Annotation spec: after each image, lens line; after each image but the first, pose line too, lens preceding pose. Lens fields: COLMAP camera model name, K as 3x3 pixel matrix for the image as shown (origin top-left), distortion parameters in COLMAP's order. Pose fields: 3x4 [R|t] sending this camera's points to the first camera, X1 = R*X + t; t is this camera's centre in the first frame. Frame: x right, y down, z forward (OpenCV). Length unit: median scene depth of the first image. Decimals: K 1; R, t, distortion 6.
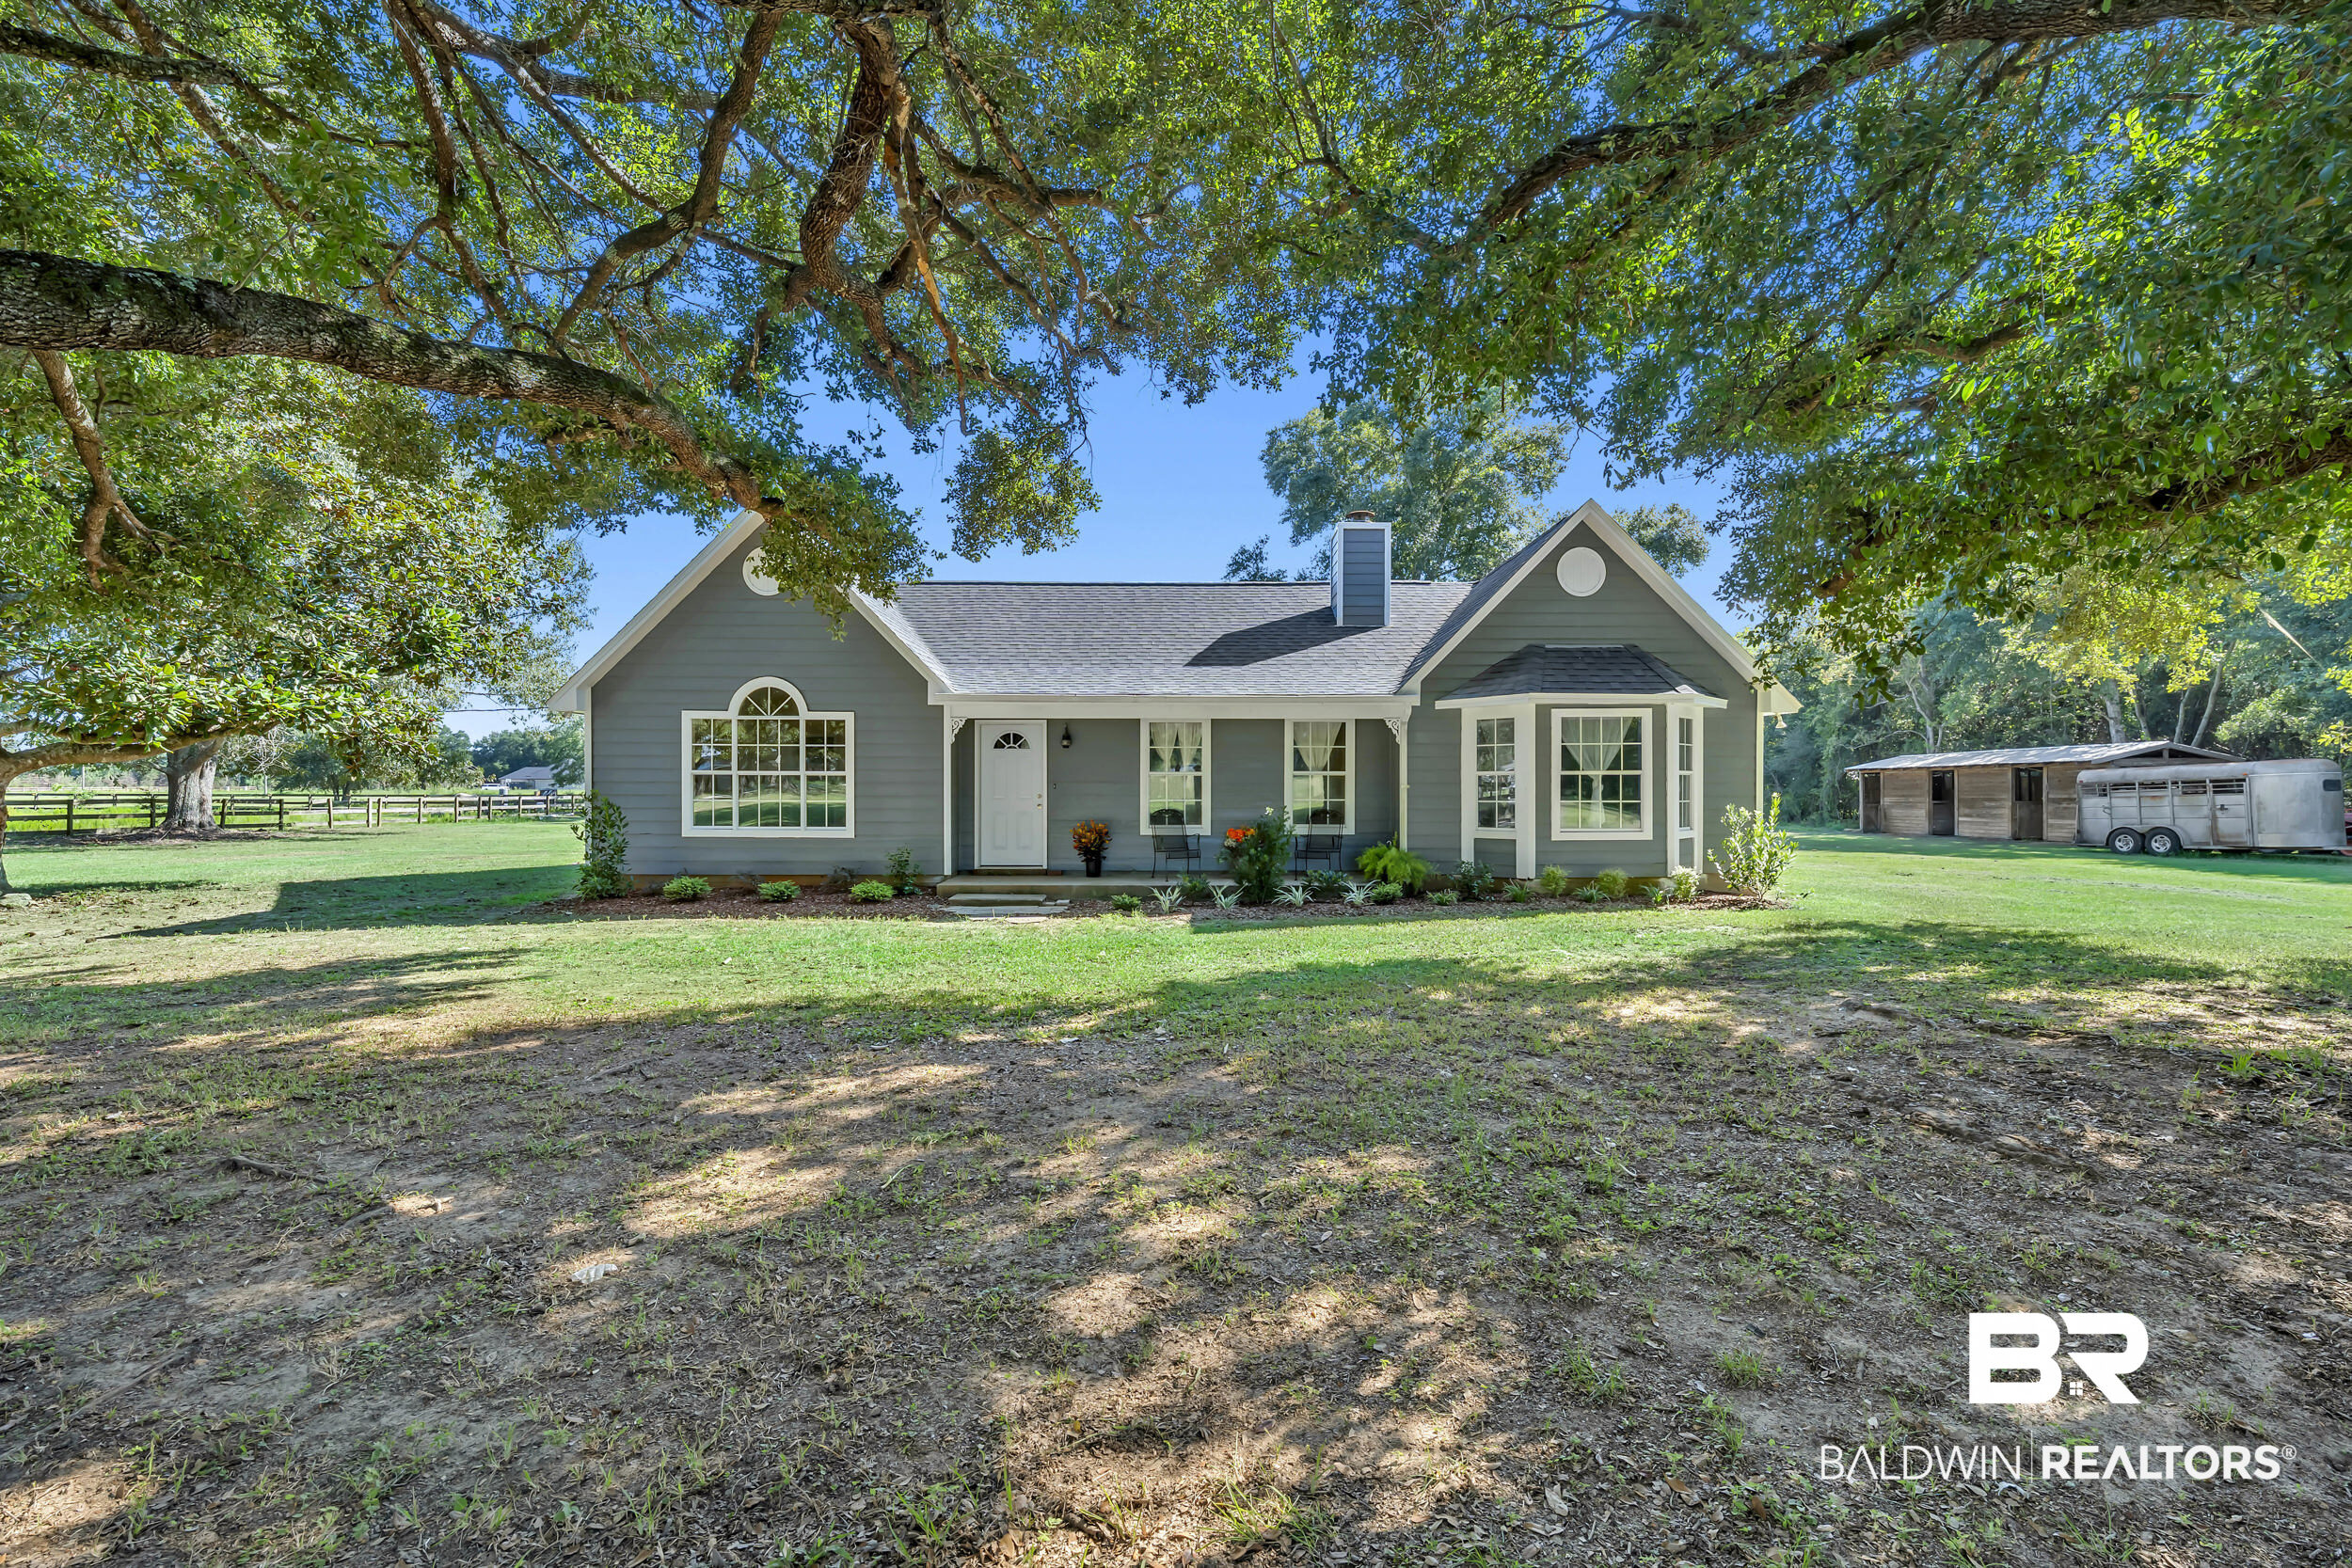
lens RADIAL K [[1145.0, 0, 1150.3], [0, 1145.0, 791.1], [0, 0, 1]] dist [0.022994, 0.000016]
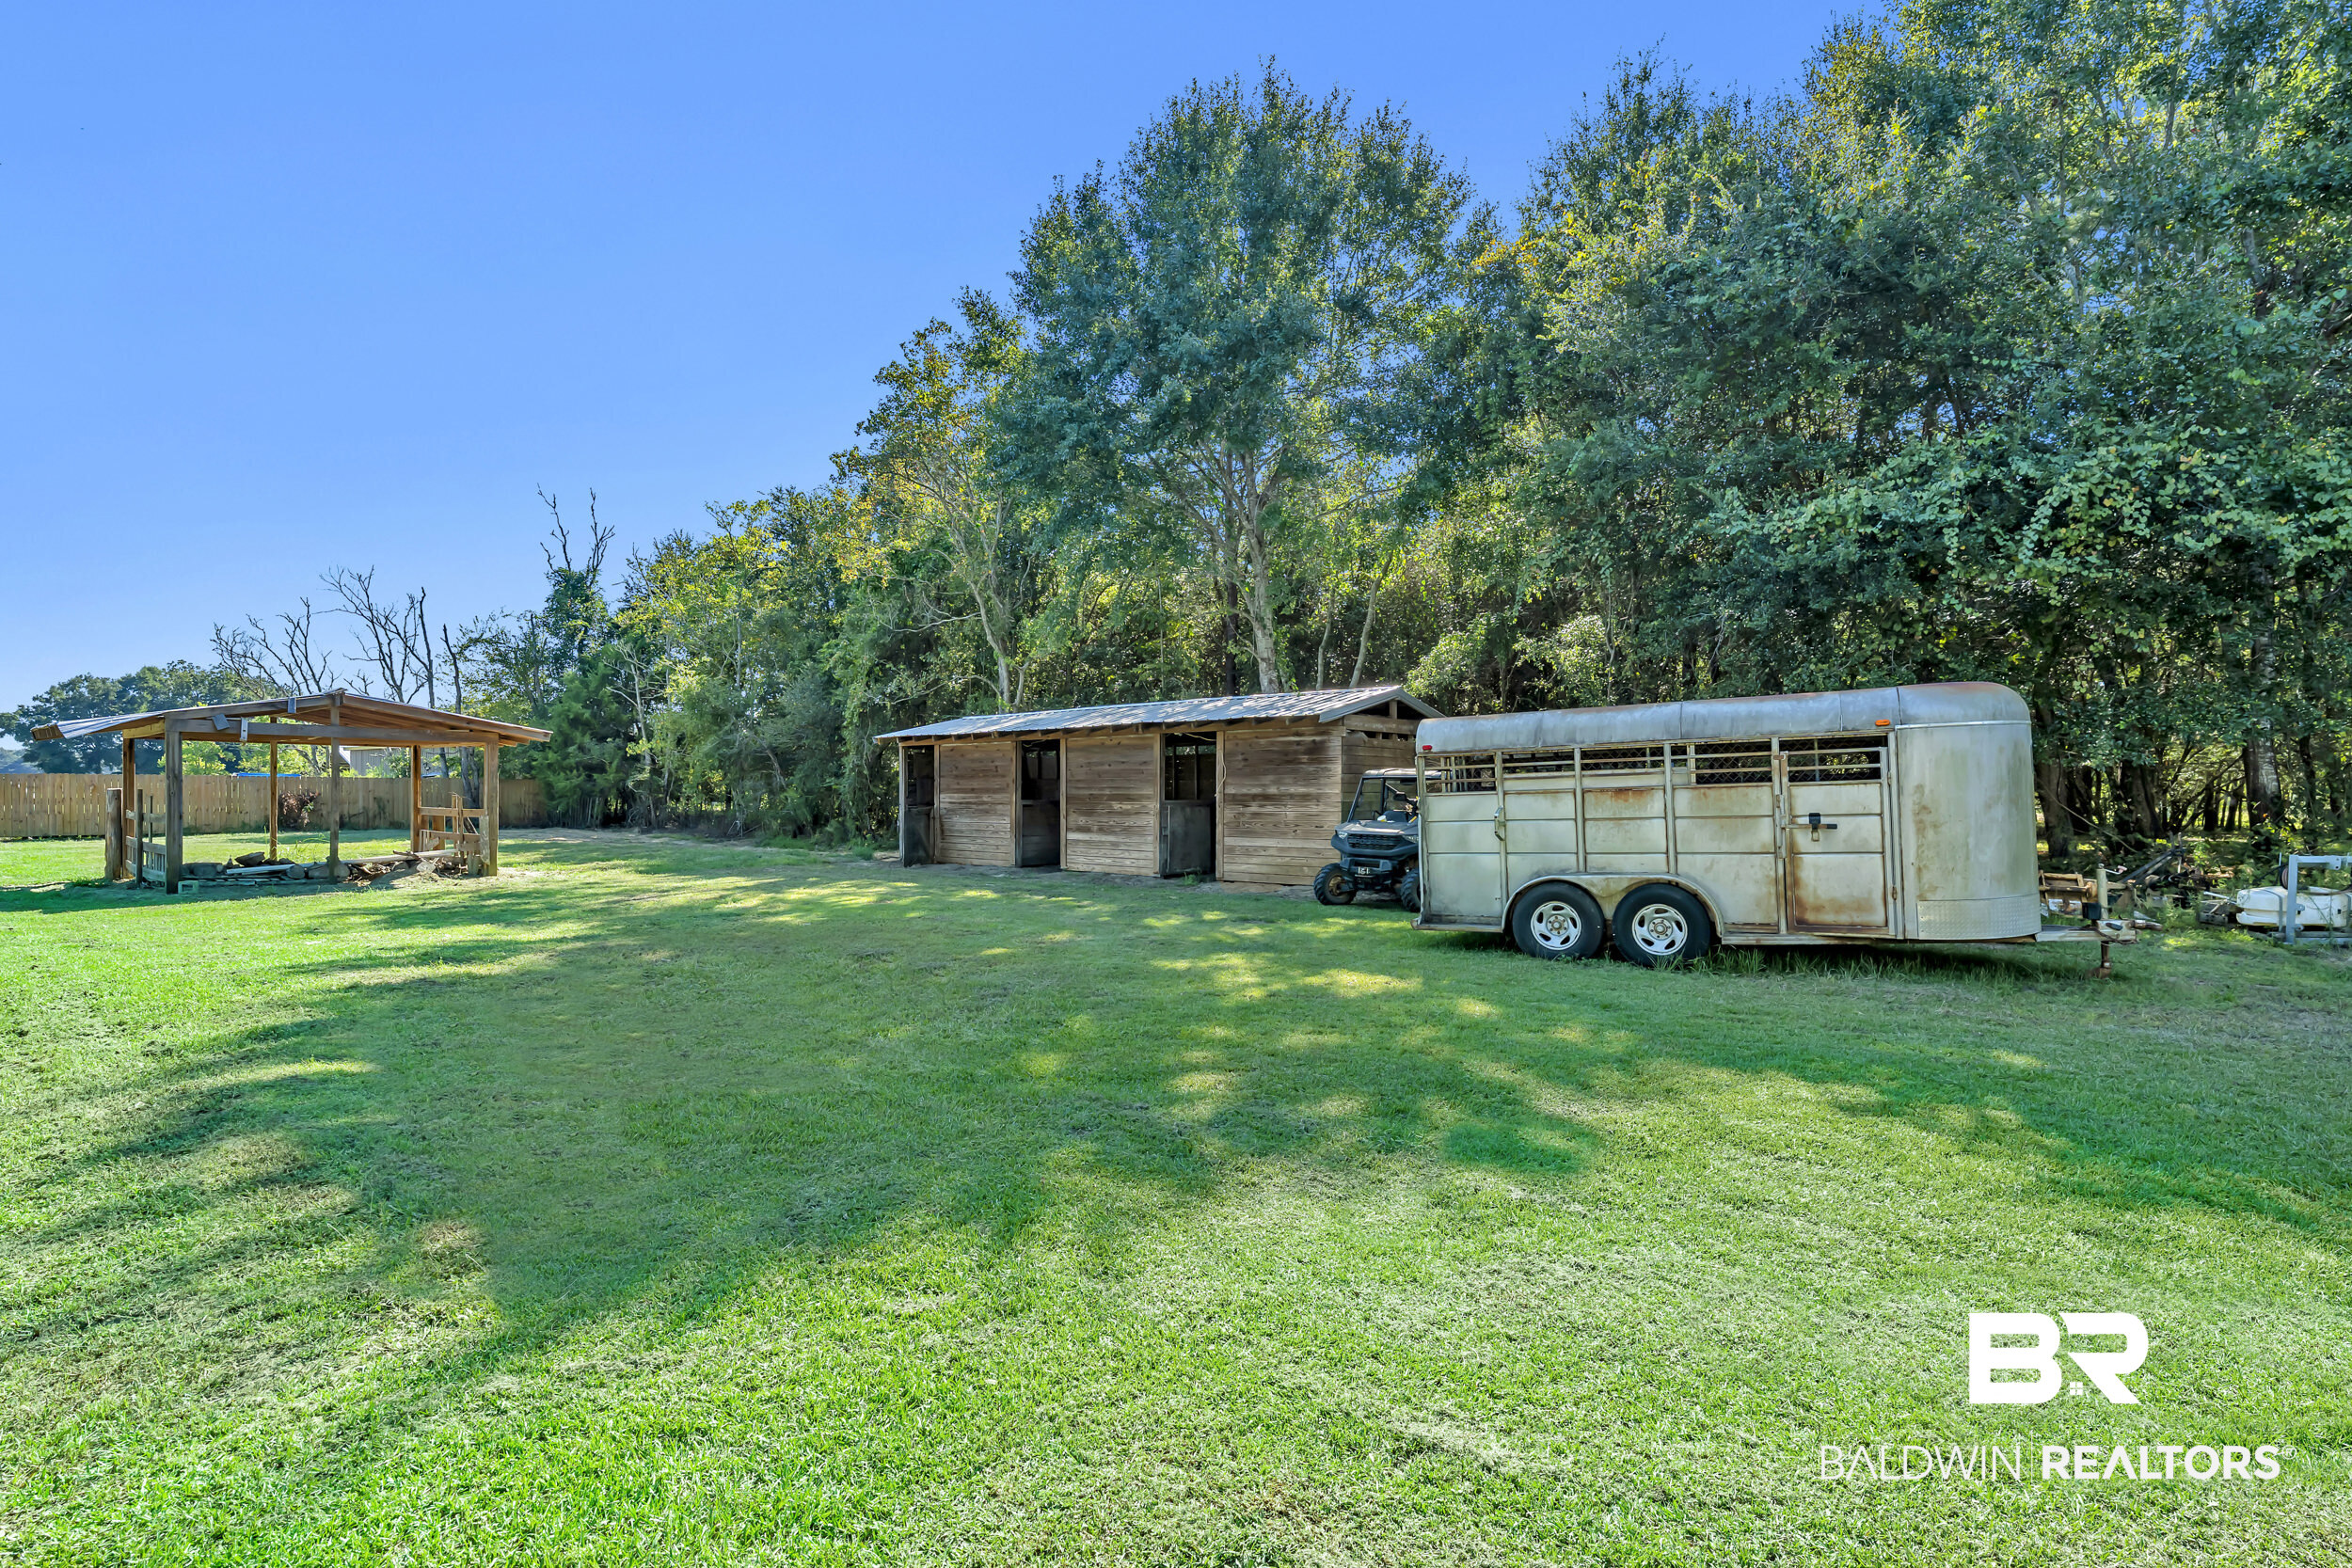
lens RADIAL K [[1477.2, 0, 1176.0], [0, 1477.2, 784.0], [0, 0, 1]] dist [-0.001271, -0.000101]
pose [[0.741461, 0.003242, 0.670988, 0.321515], [-0.002623, 0.999995, -0.001933, 0.002748], [-0.670990, -0.000327, 0.741466, 0.523481]]
